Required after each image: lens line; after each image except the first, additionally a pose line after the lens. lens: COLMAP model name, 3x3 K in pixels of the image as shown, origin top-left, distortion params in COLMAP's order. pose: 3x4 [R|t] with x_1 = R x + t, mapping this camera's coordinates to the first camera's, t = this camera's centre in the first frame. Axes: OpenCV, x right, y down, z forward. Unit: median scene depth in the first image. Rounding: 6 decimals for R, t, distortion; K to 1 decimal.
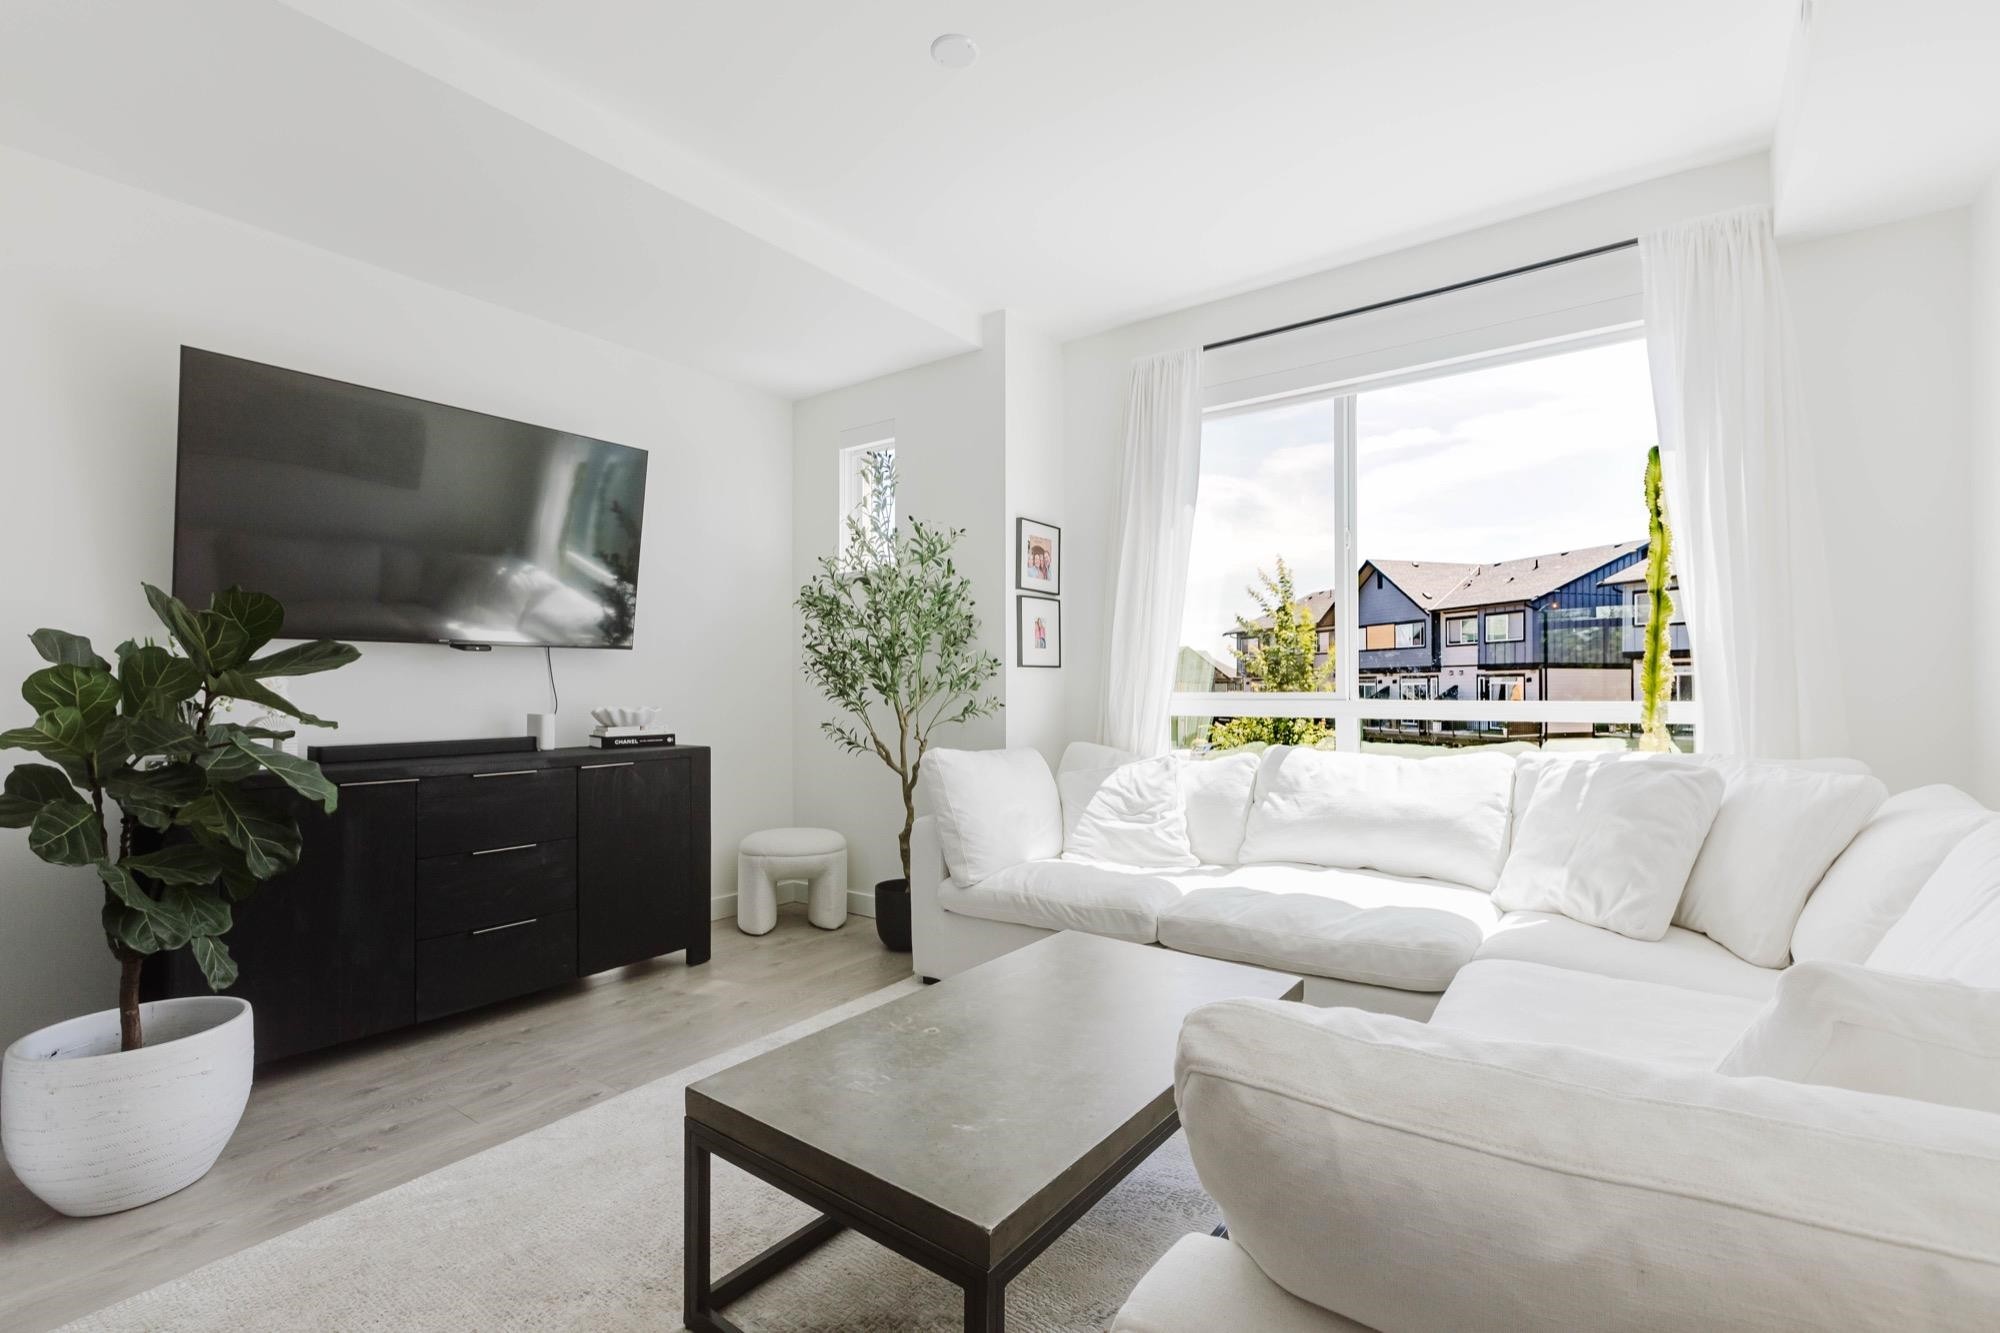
lens RADIAL K [[890.6, 0, 1001.2], [0, 890.6, 686.2], [0, 0, 1]] dist [-0.001979, -0.000246]
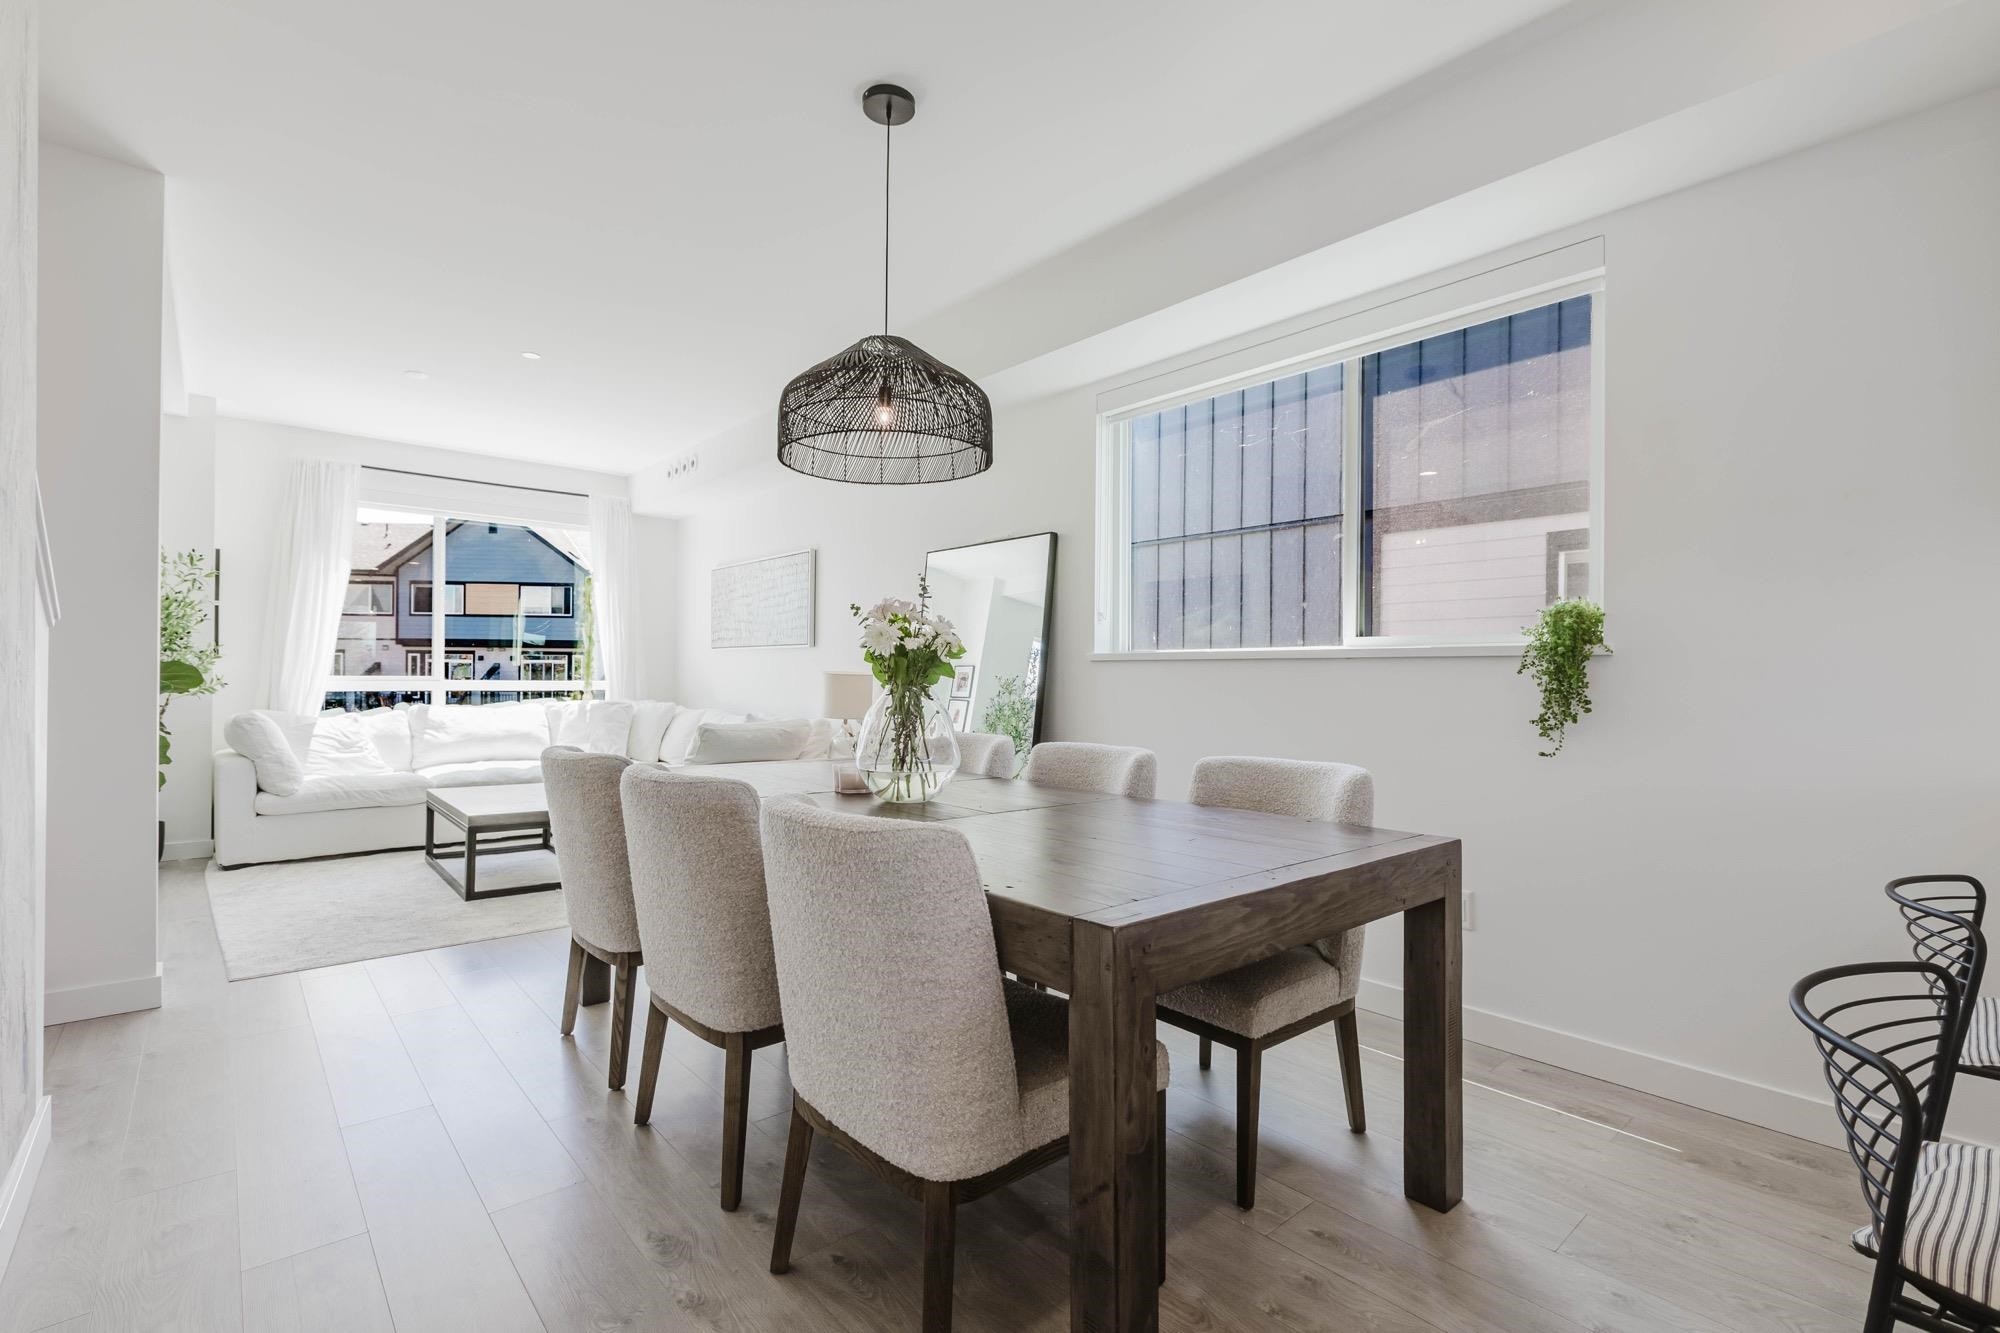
lens RADIAL K [[912.2, 0, 1007.2], [0, 912.2, 675.6], [0, 0, 1]] dist [0.001951, 0.000529]
pose [[0.214239, 0.006620, 0.976759, -1.249109], [-0.011163, 0.999928, -0.004329, 0.000388], [-0.976718, -0.009976, 0.214297, -0.570091]]
